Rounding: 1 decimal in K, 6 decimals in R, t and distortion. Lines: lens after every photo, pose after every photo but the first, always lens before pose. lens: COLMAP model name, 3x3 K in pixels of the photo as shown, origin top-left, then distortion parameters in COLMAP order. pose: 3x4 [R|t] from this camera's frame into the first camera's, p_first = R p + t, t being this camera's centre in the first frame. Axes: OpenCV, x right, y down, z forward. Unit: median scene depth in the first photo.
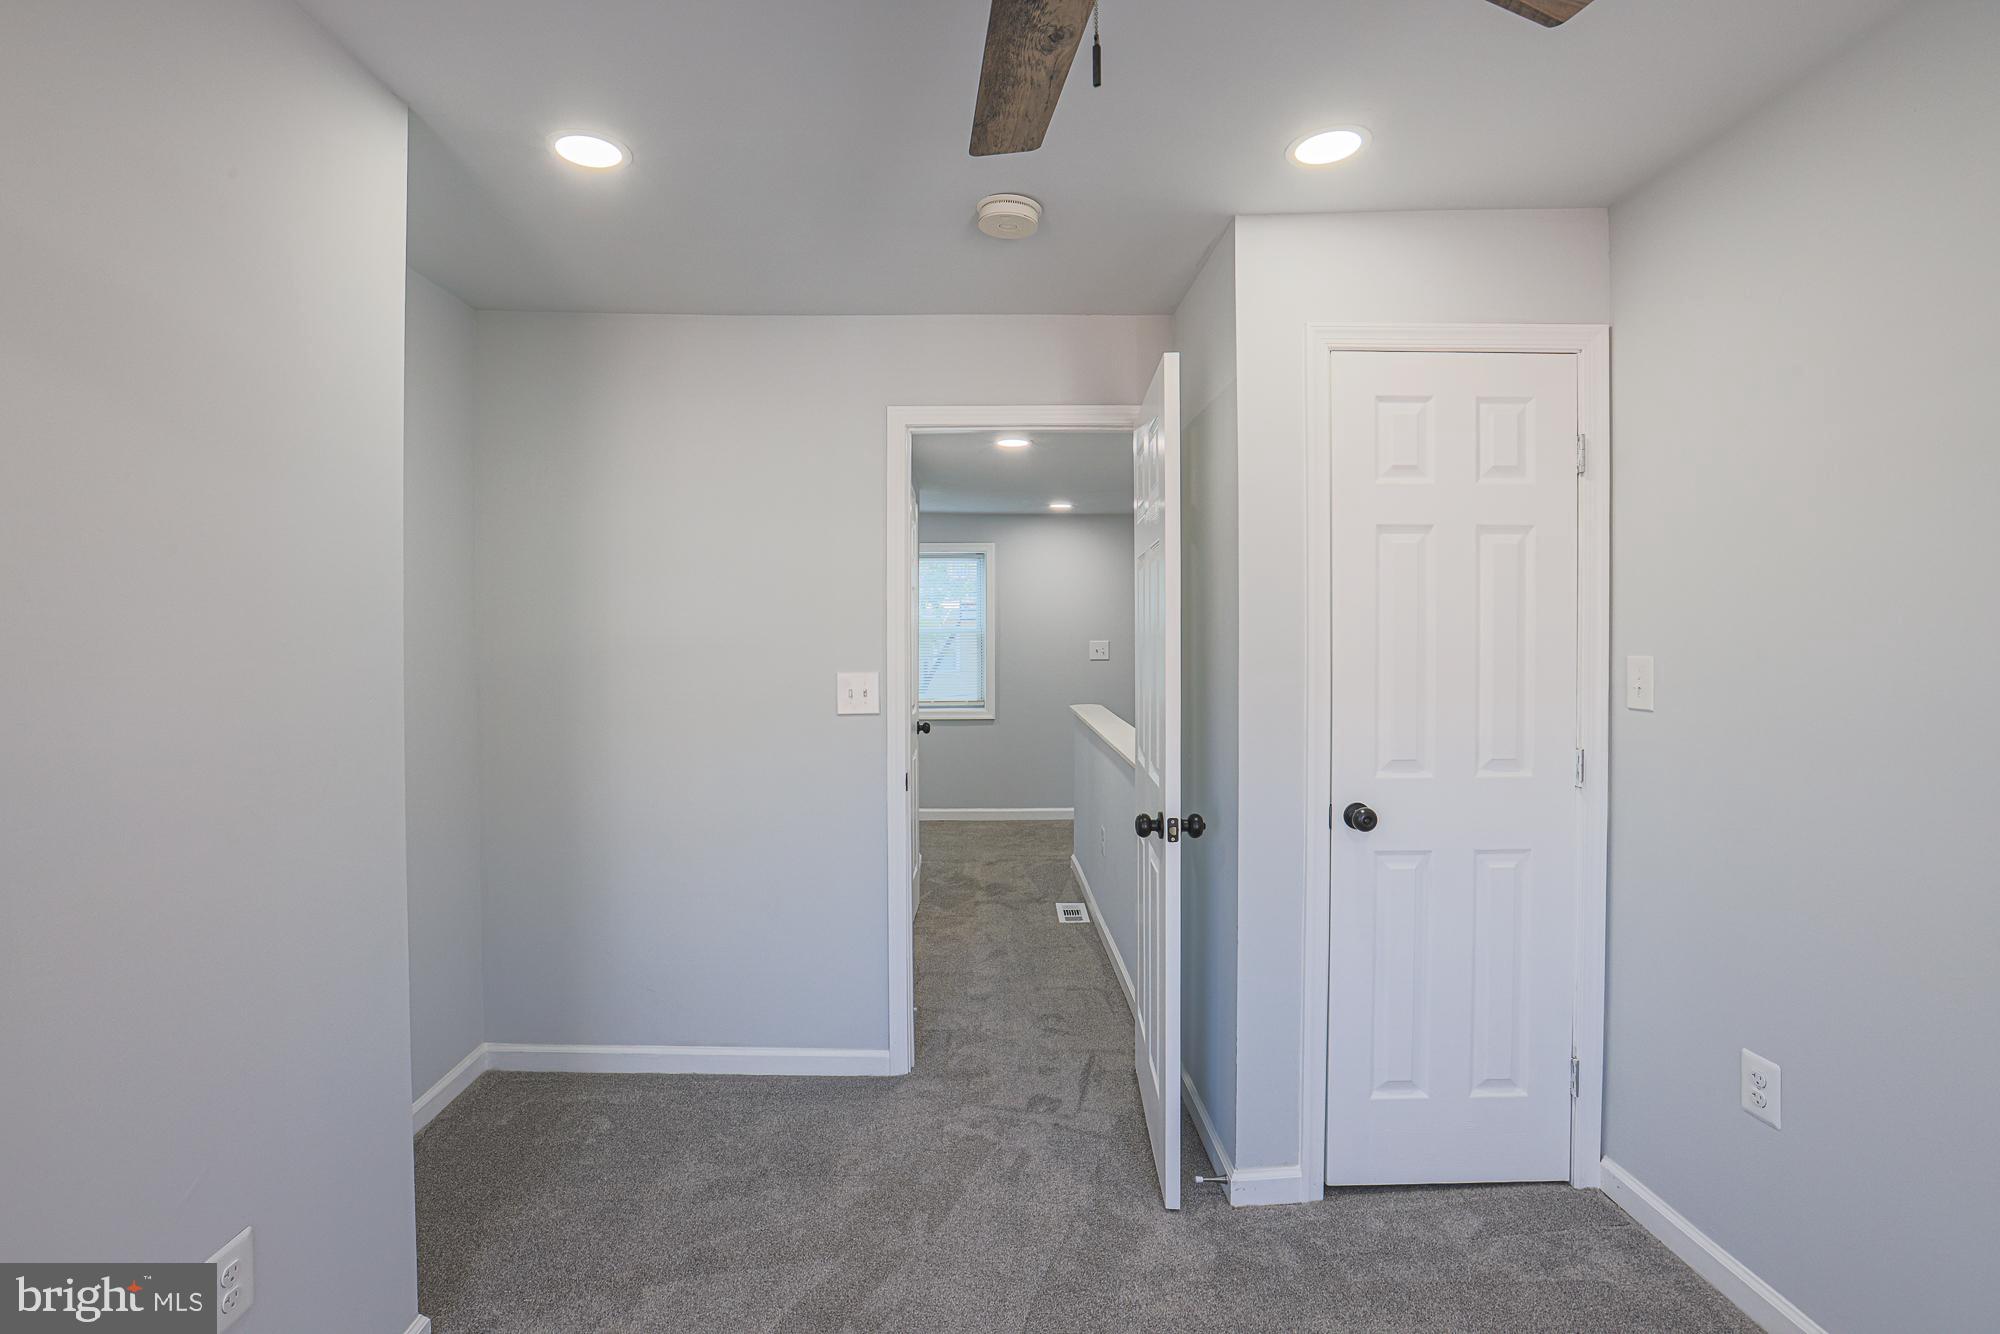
lens RADIAL K [[929.4, 0, 1000.0], [0, 929.4, 667.0], [0, 0, 1]] dist [-0.063234, 0.031986]
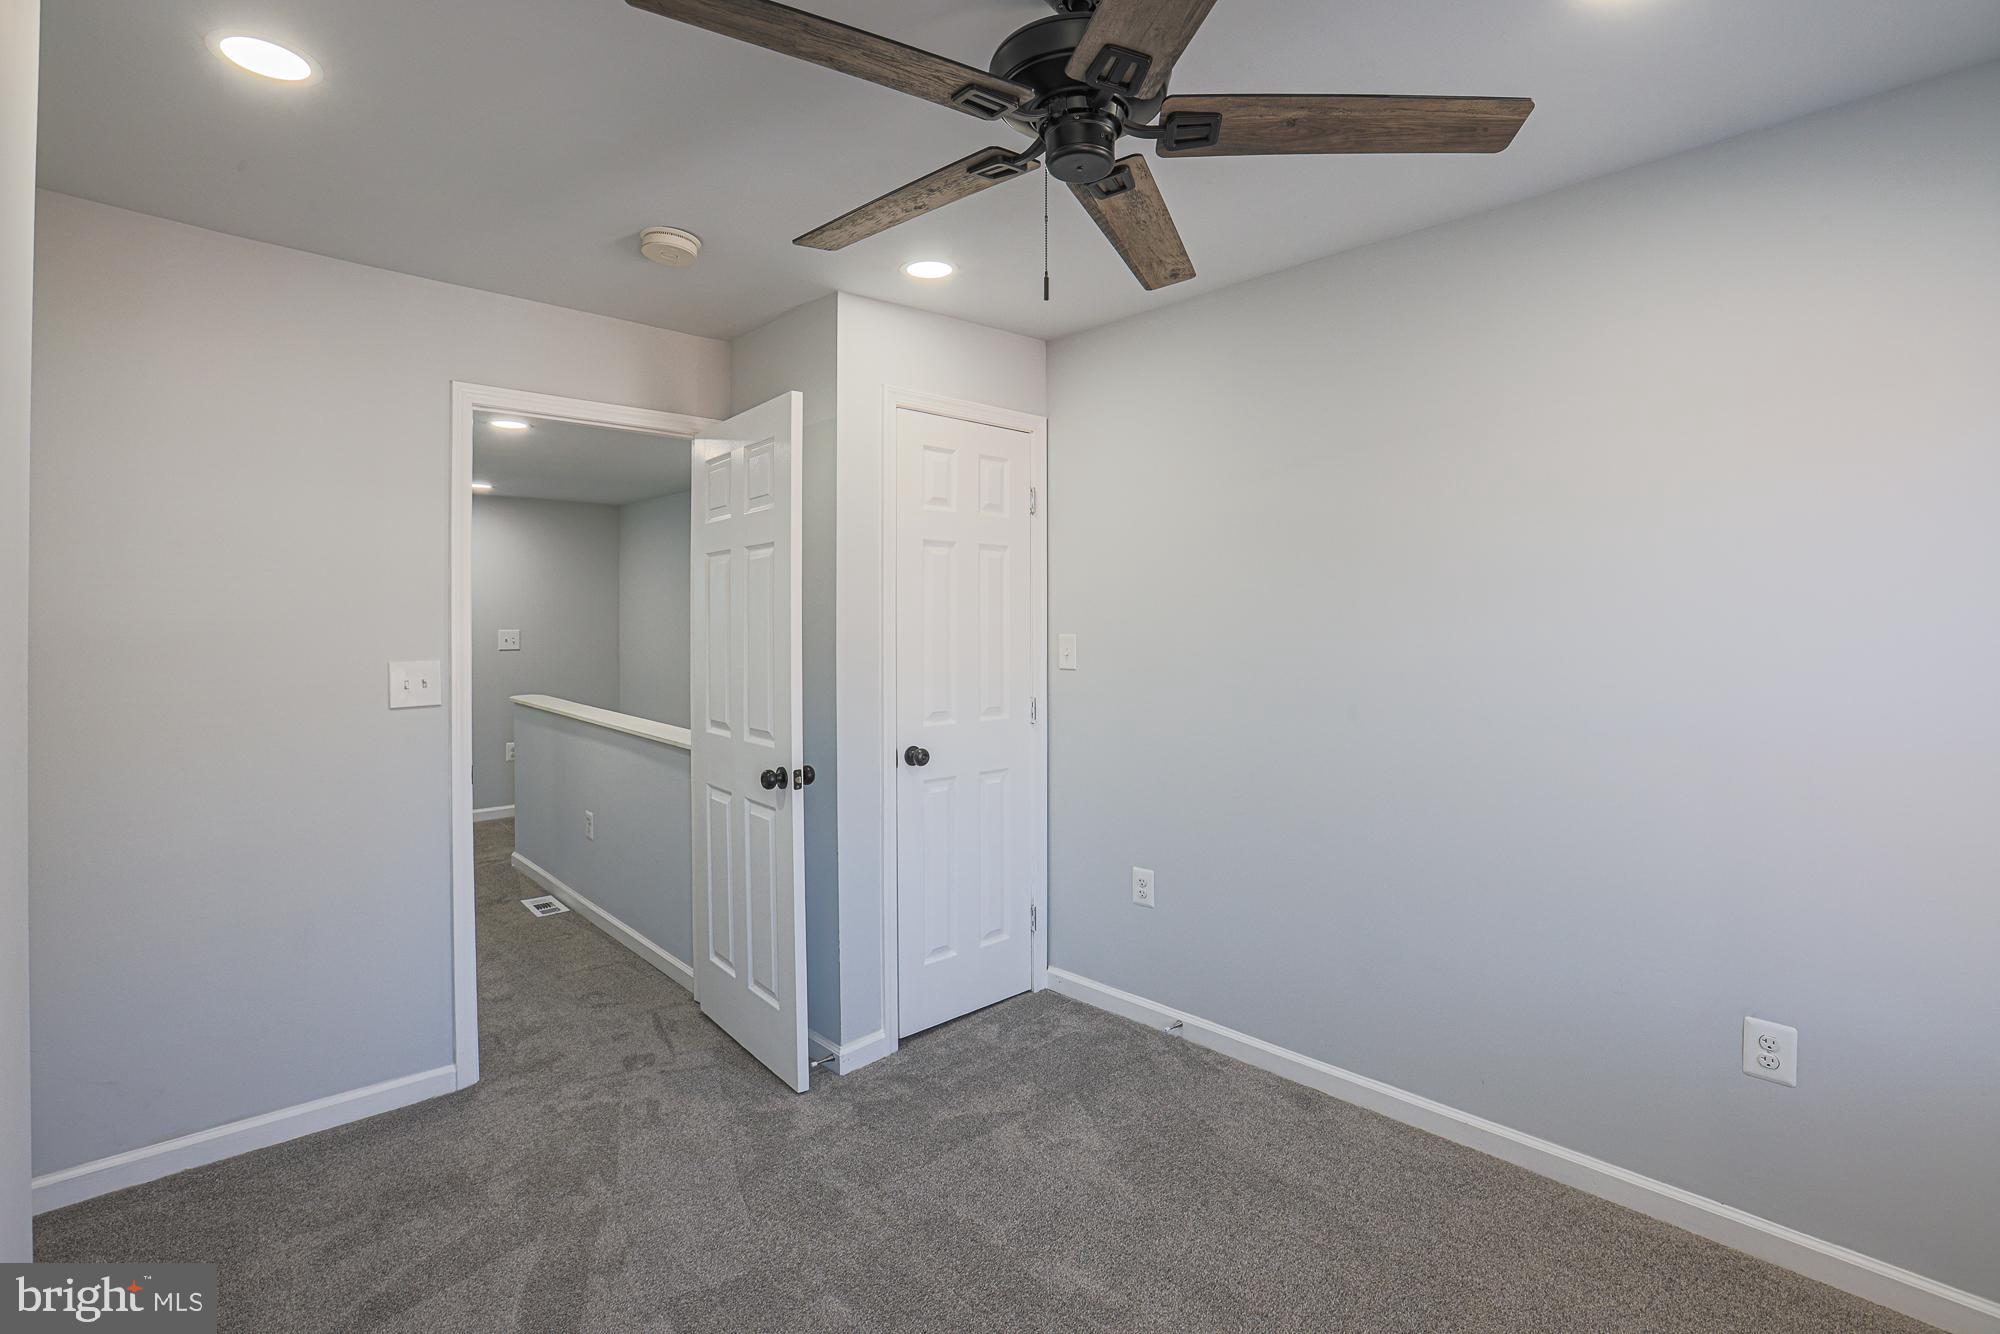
lens RADIAL K [[929.4, 0, 1000.0], [0, 929.4, 667.0], [0, 0, 1]] dist [-0.063234, 0.031986]
pose [[0.730928, -0.030780, 0.681760, -0.432200], [0.023659, 0.999525, 0.019761, 0.008325], [-0.682045, 0.001686, 0.731309, -0.077980]]
